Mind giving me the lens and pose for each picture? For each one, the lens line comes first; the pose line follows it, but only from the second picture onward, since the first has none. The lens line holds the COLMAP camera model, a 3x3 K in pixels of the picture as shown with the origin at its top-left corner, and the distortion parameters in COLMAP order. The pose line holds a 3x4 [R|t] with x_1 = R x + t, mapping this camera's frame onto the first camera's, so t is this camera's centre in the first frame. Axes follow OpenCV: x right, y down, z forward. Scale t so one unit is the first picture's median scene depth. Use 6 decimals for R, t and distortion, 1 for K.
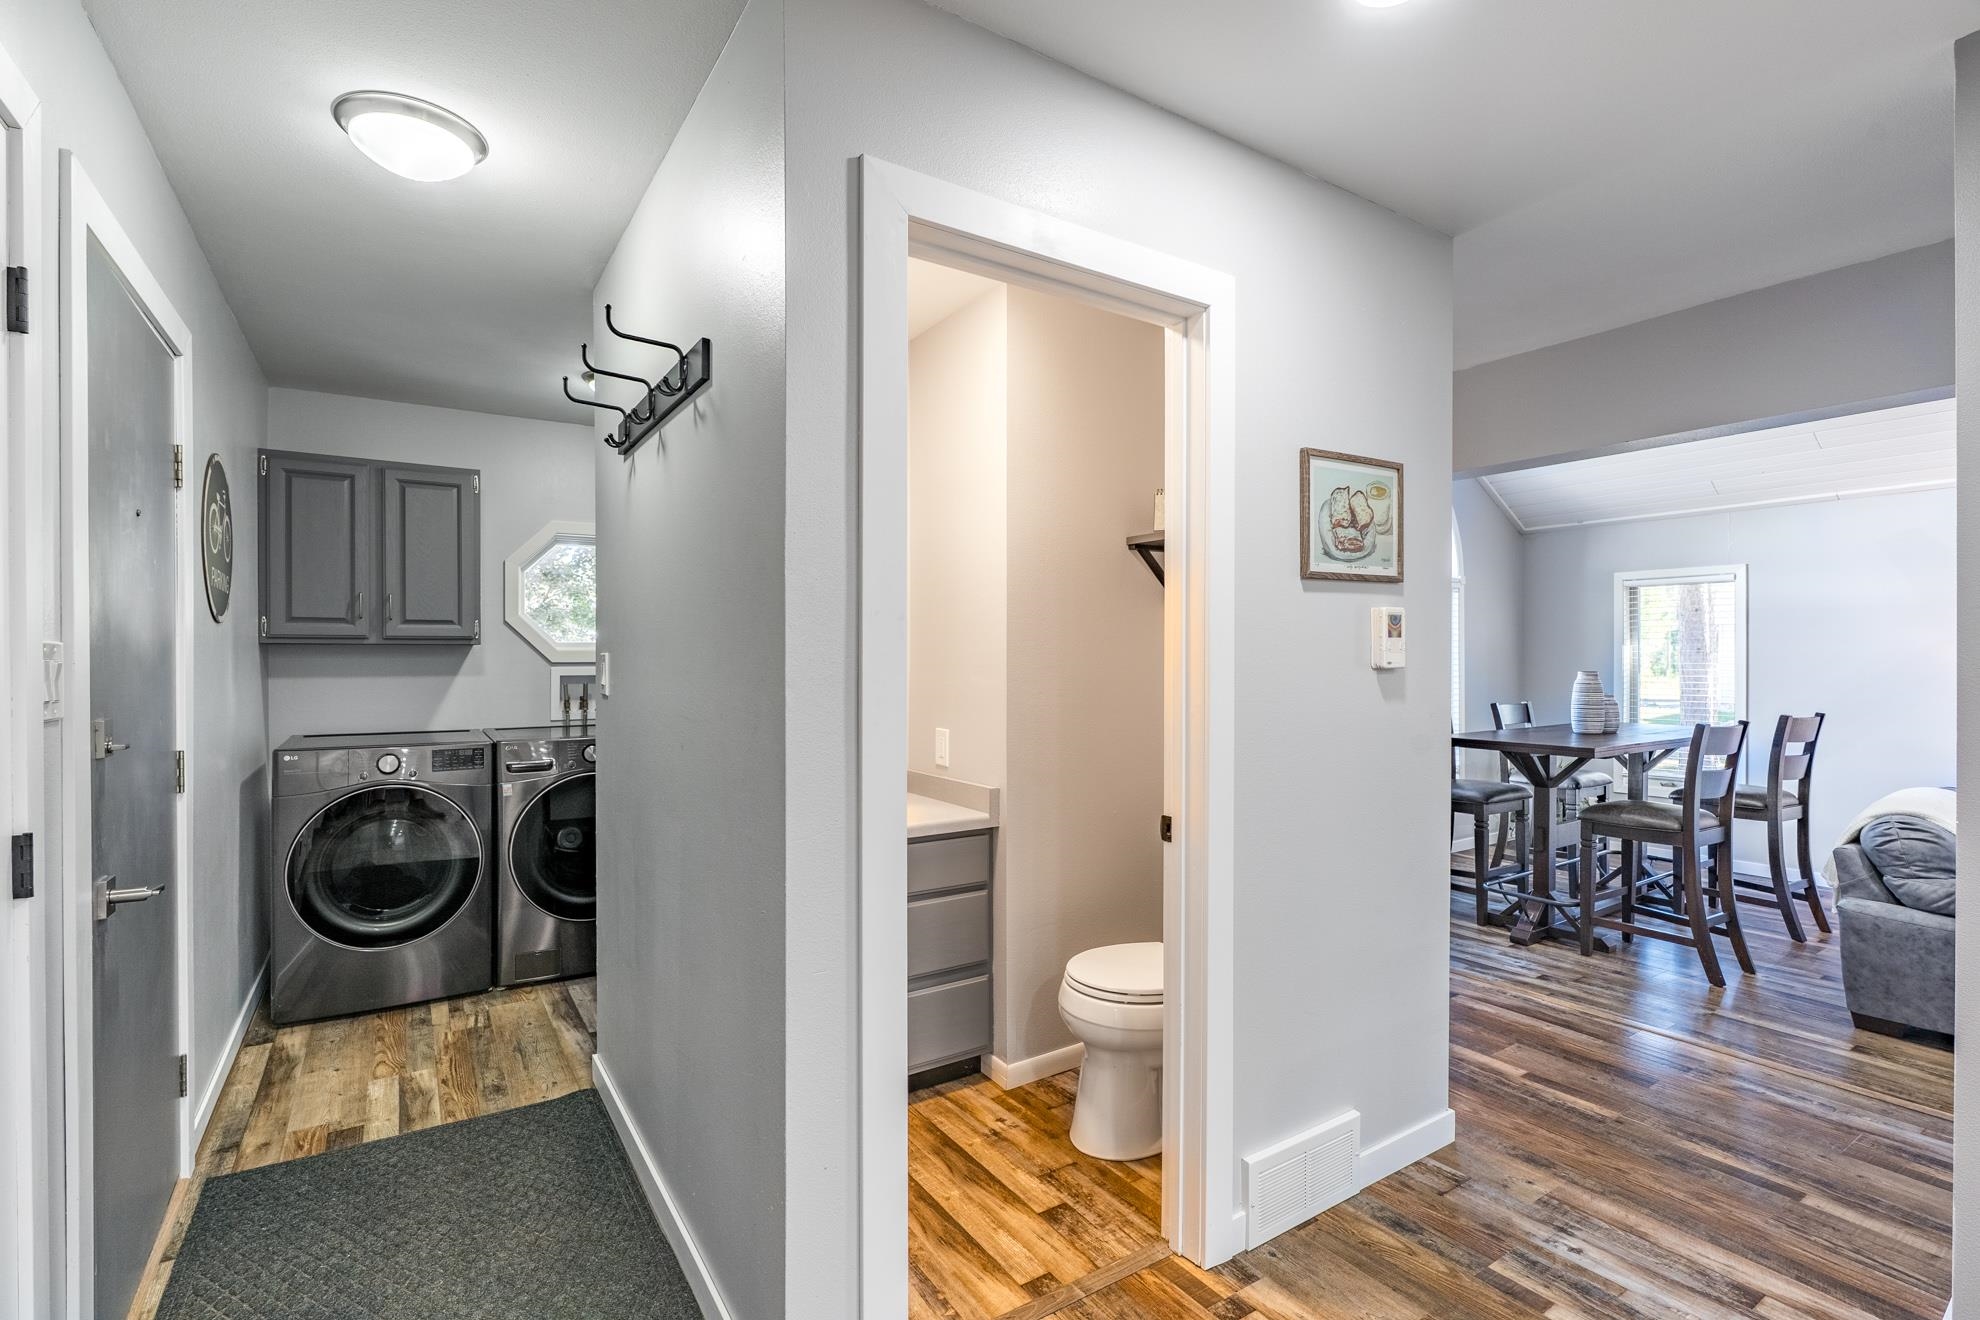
lens RADIAL K [[905.9, 0, 983.3], [0, 905.9, 663.8], [0, 0, 1]] dist [0.000252, 0.000155]
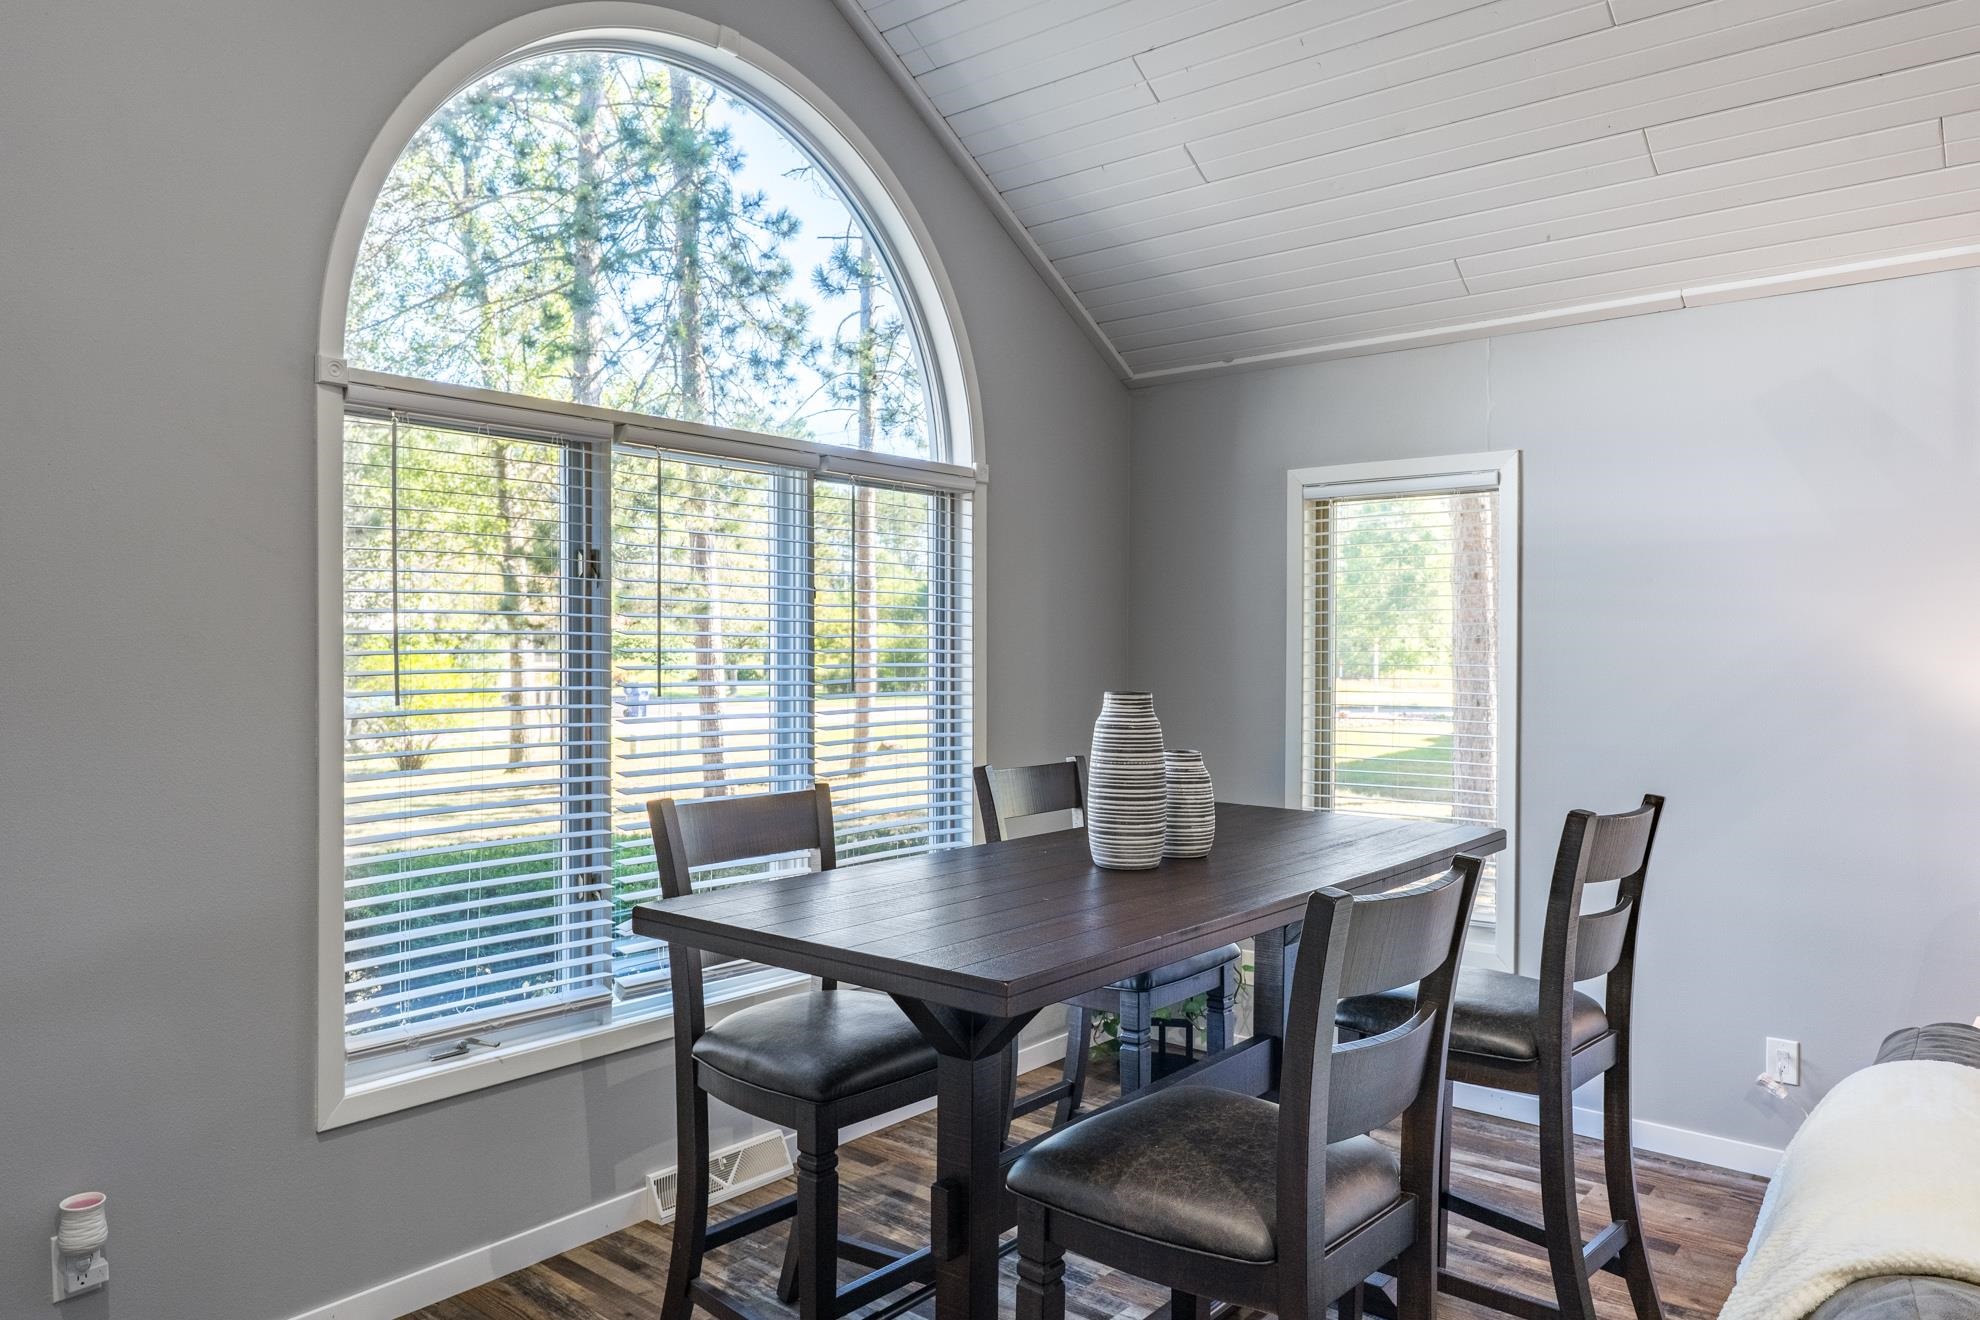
lens RADIAL K [[1363.3, 0, 991.3], [0, 1363.3, 658.3], [0, 0, 1]] dist [-0.002912, 0.000611]
pose [[0.953265, 0.003141, 0.302120, 0.481298], [-0.004194, 0.999987, 0.002838, -0.006619], [-0.302107, -0.003972, 0.953266, 0.535177]]
